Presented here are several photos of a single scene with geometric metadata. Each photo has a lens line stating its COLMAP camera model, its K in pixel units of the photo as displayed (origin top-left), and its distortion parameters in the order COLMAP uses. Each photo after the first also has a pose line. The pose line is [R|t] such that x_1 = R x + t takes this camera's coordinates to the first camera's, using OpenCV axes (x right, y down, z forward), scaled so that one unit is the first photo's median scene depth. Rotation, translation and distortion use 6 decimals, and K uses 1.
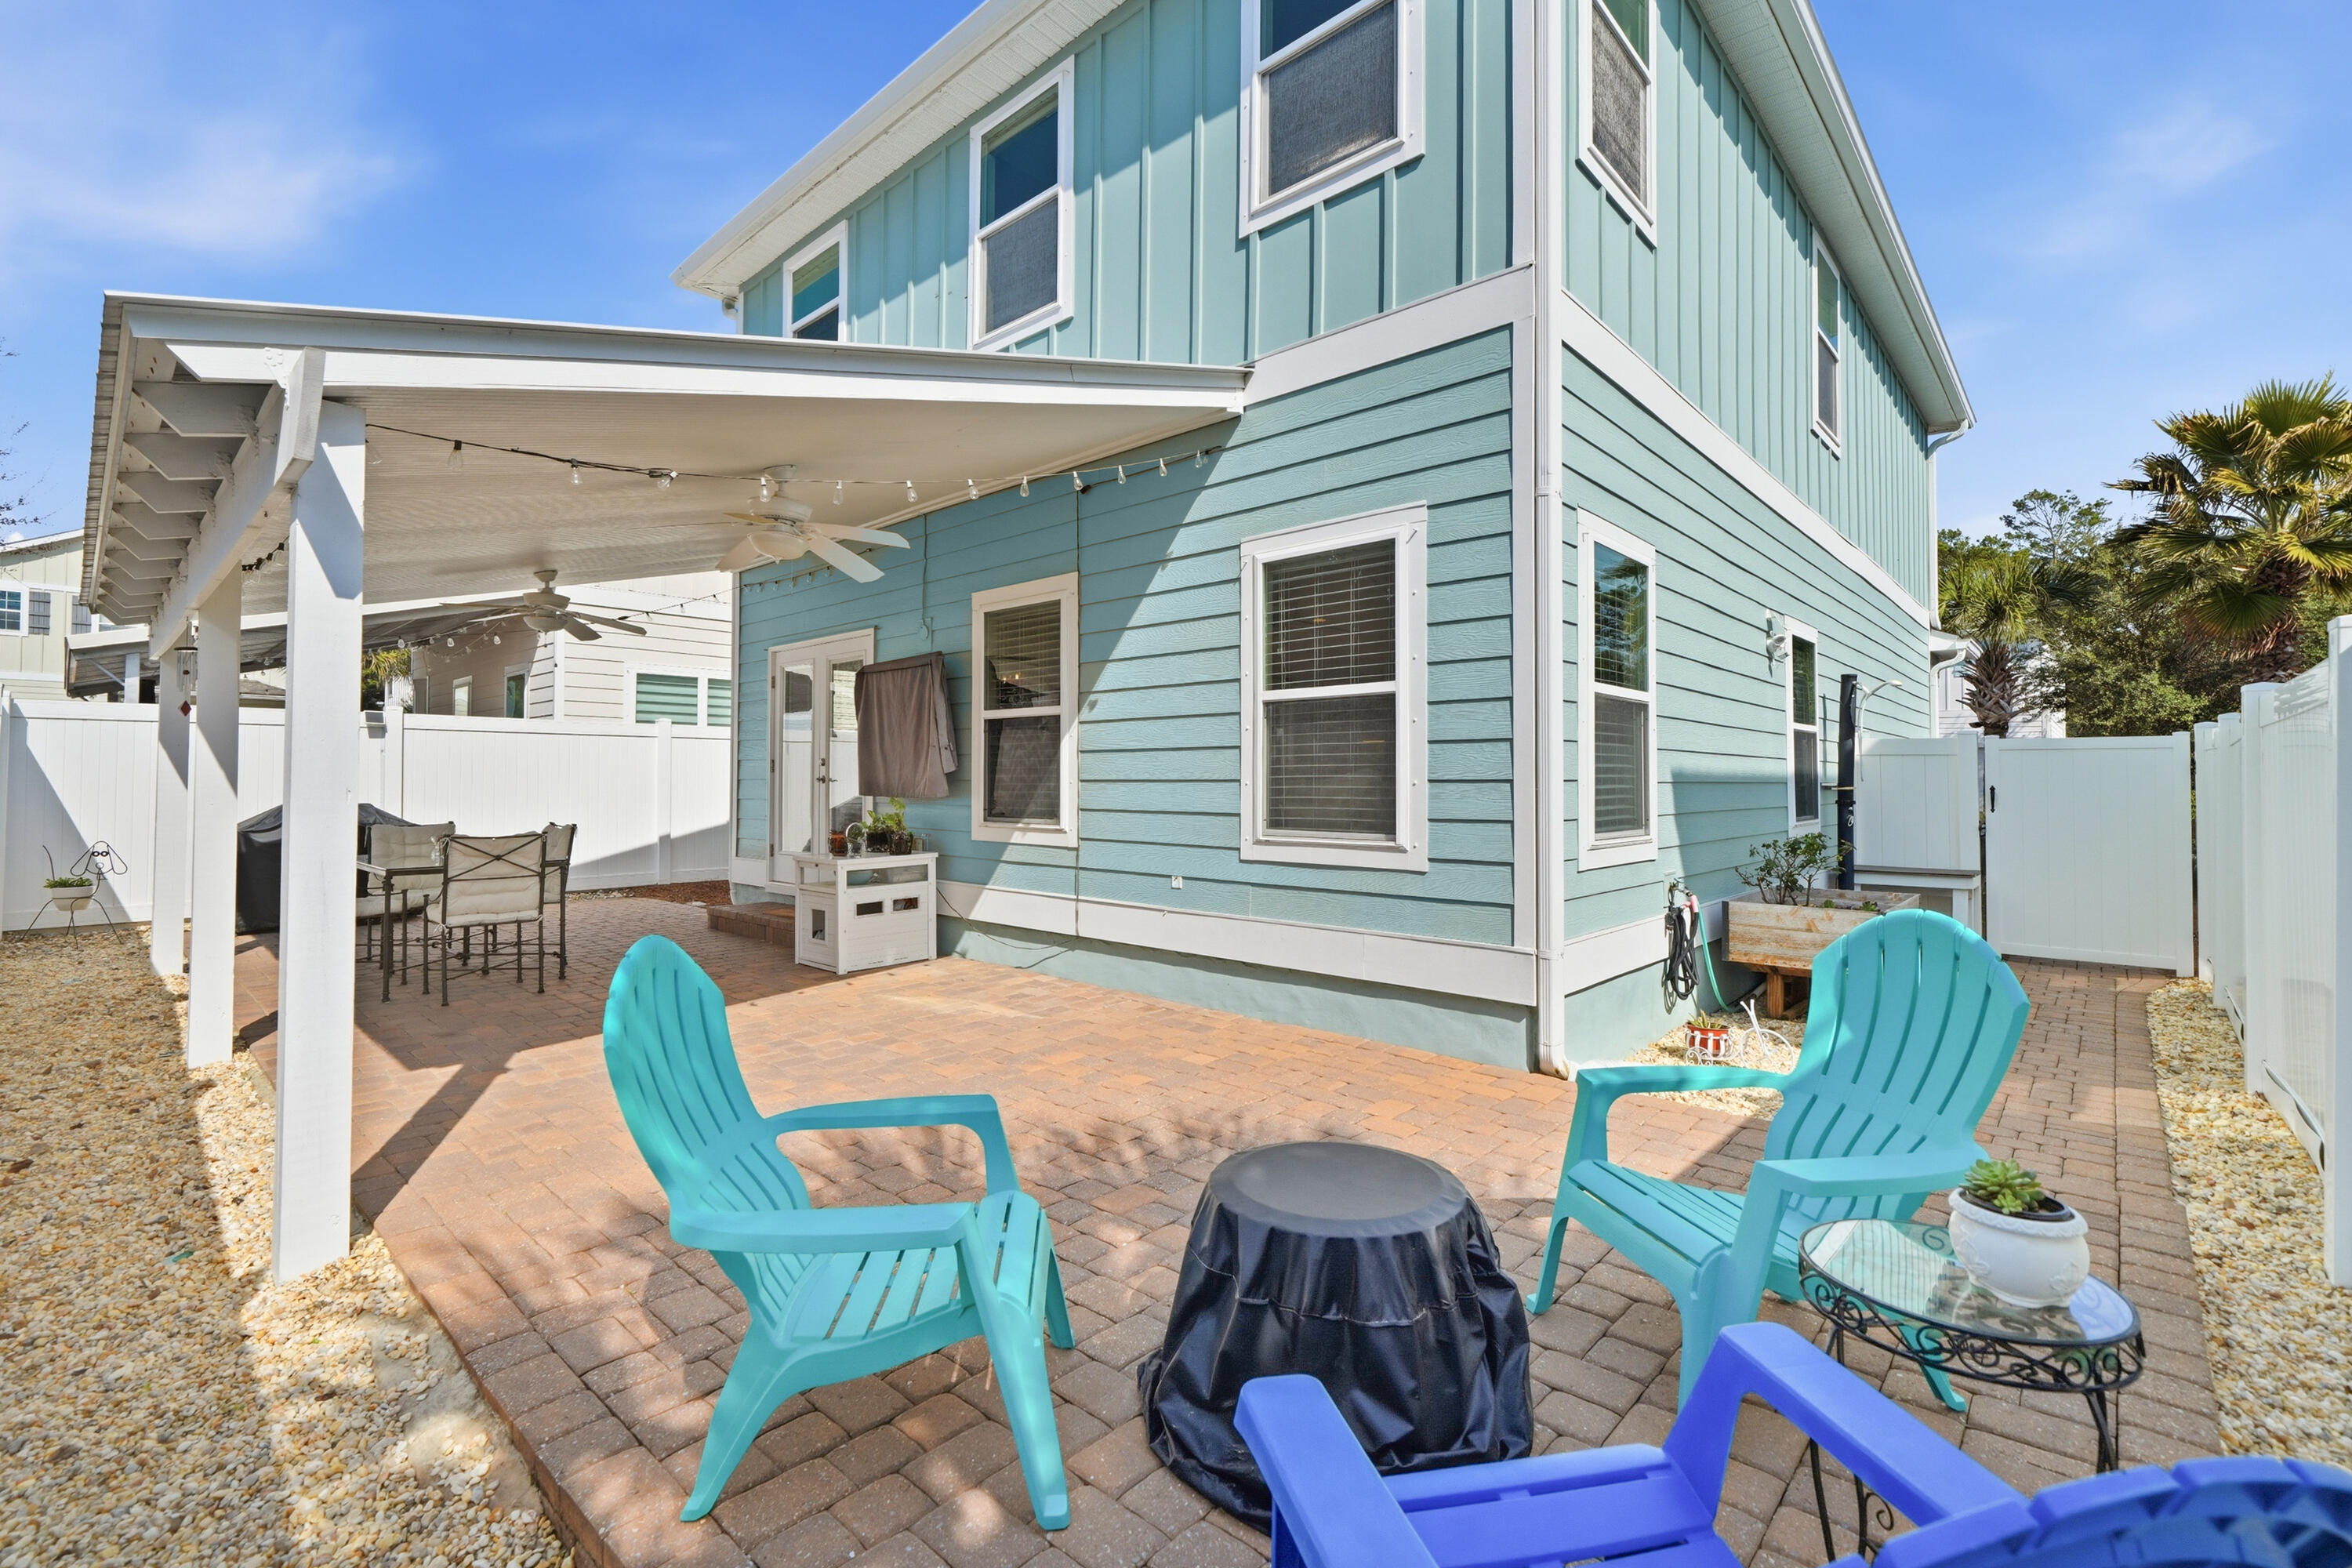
lens RADIAL K [[1030.9, 0, 1153.8], [0, 1030.9, 792.9], [0, 0, 1]] dist [0.002205, 0.000144]
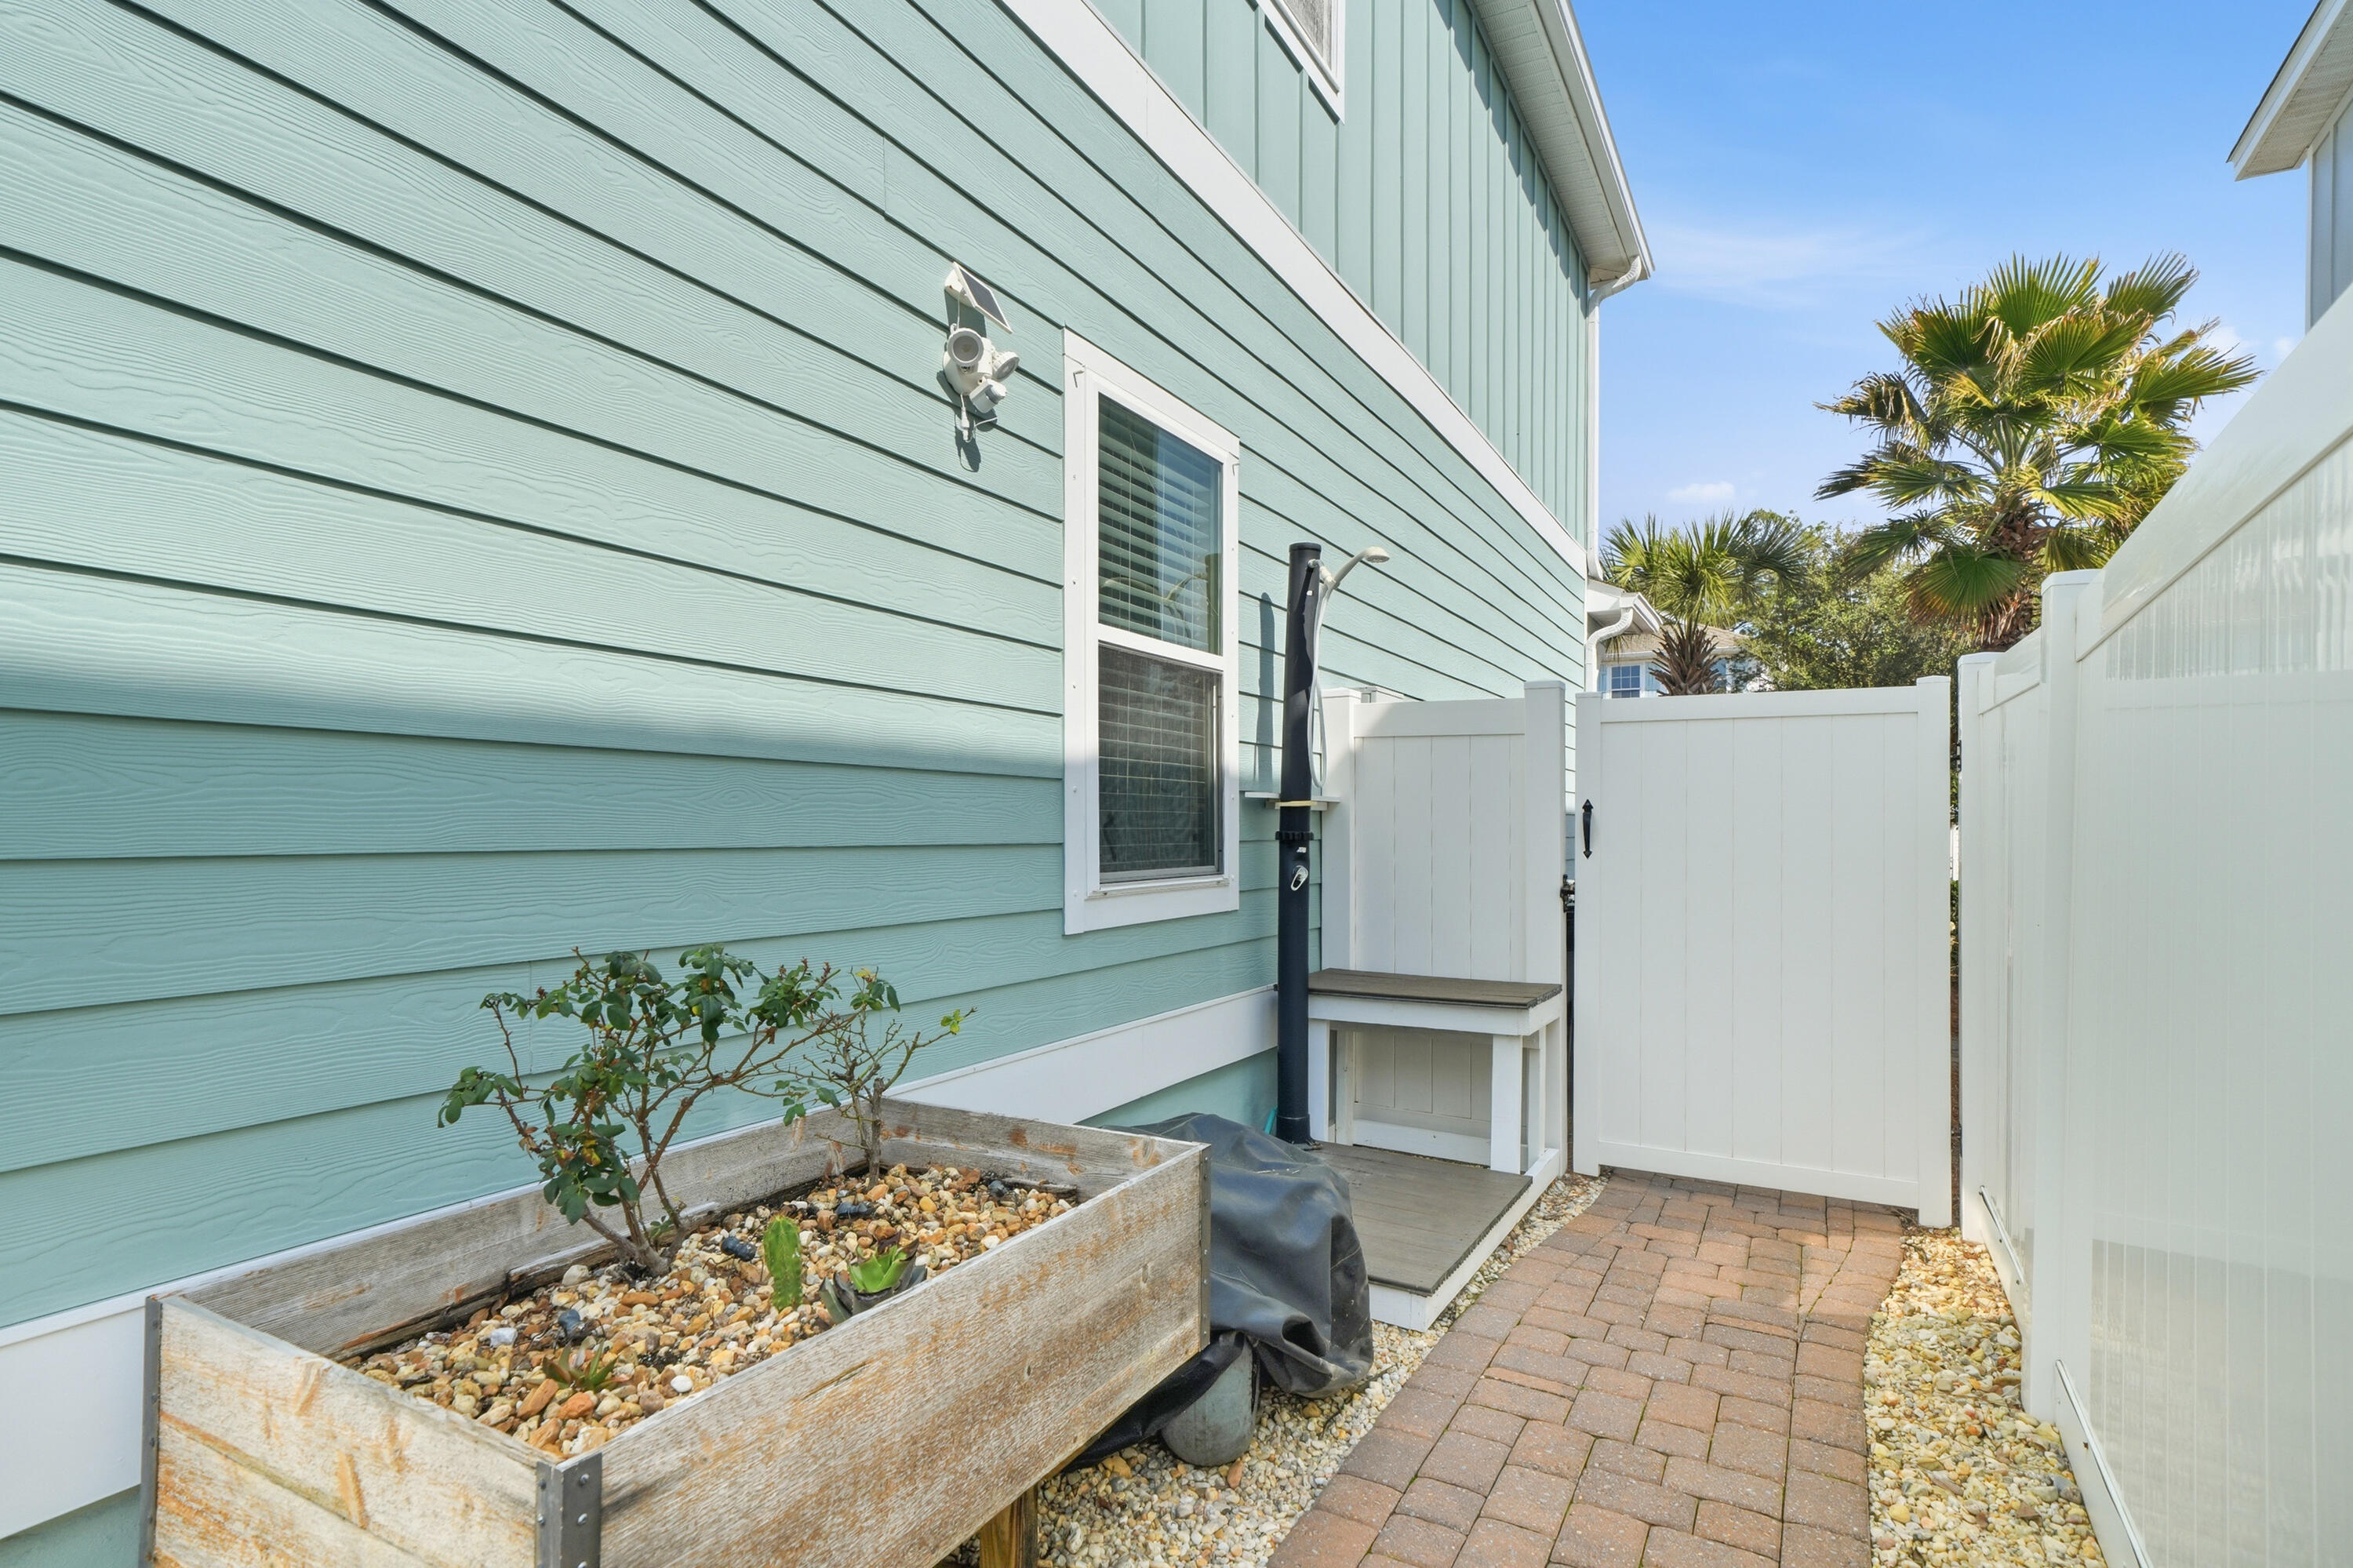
lens RADIAL K [[1125.4, 0, 1221.0], [0, 1125.4, 821.8], [0, 0, 1]] dist [0.037888, 0.000120]
pose [[0.967555, 0.012979, 0.252326, 0.346311], [-0.011304, 0.999903, -0.008090, 0.004936], [-0.252406, 0.004975, 0.967609, 0.361825]]
